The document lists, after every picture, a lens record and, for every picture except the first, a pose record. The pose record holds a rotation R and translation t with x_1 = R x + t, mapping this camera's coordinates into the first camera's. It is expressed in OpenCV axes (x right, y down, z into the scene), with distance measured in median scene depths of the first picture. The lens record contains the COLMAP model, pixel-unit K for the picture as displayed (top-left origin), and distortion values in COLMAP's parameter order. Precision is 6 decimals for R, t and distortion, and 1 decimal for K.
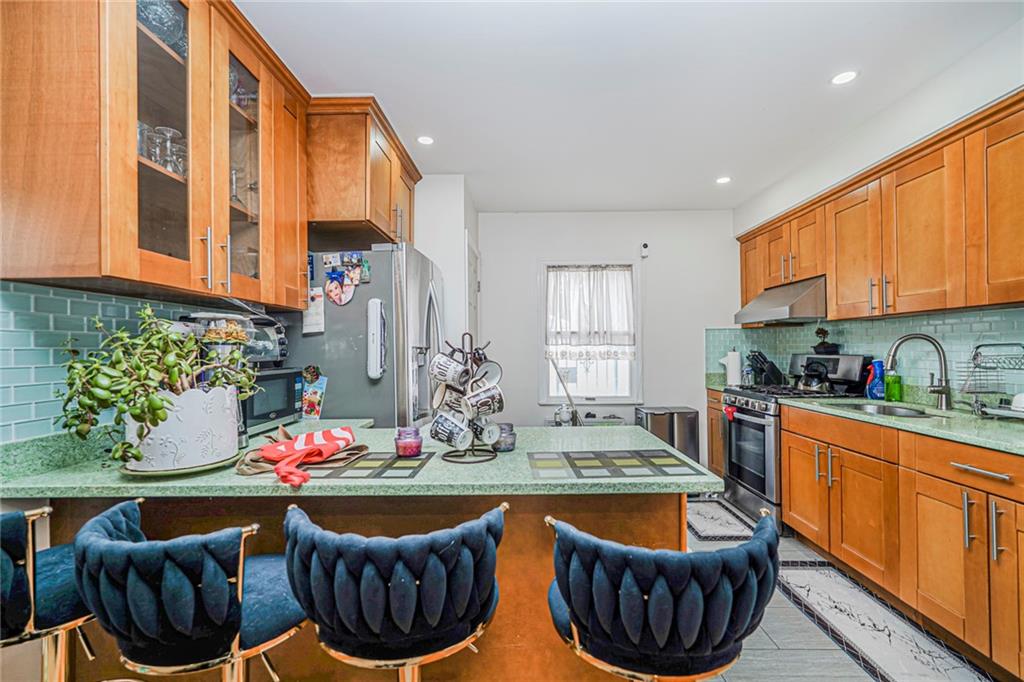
lens RADIAL K [[447.8, 0, 515.4], [0, 447.8, 344.5], [0, 0, 1]] dist [-0.024098, 0.009979]
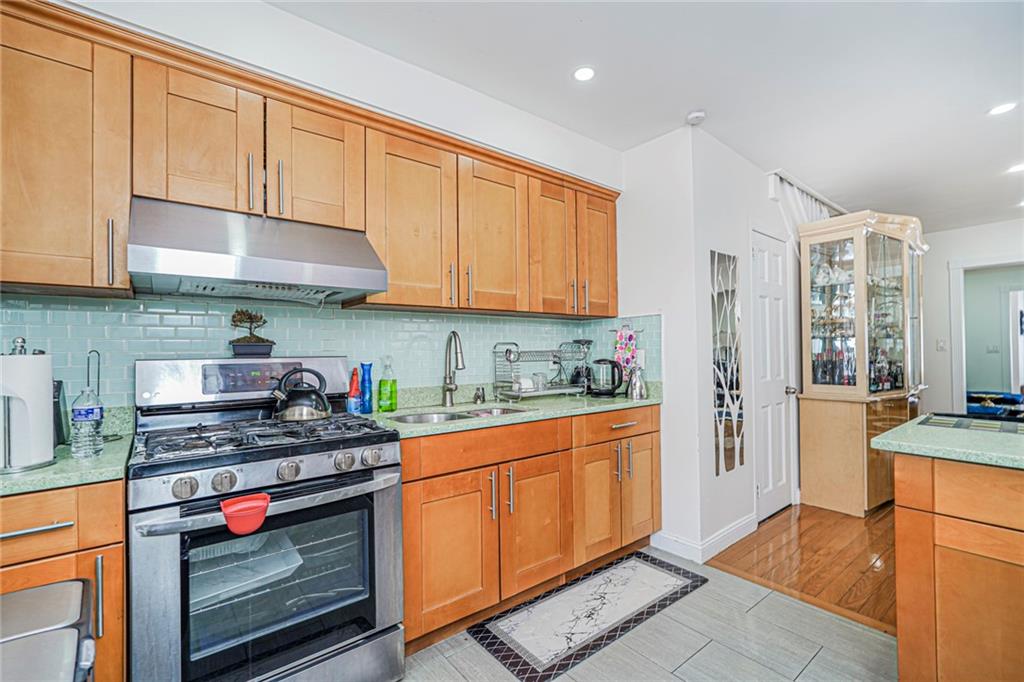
lens RADIAL K [[447.8, 0, 515.4], [0, 447.8, 344.5], [0, 0, 1]] dist [-0.024098, 0.009979]
pose [[-0.637323, 0.024080, 0.770221, 0.075625], [0.007998, 0.999665, -0.024635, 0.032747], [-0.770556, -0.009540, -0.637301, 1.655591]]
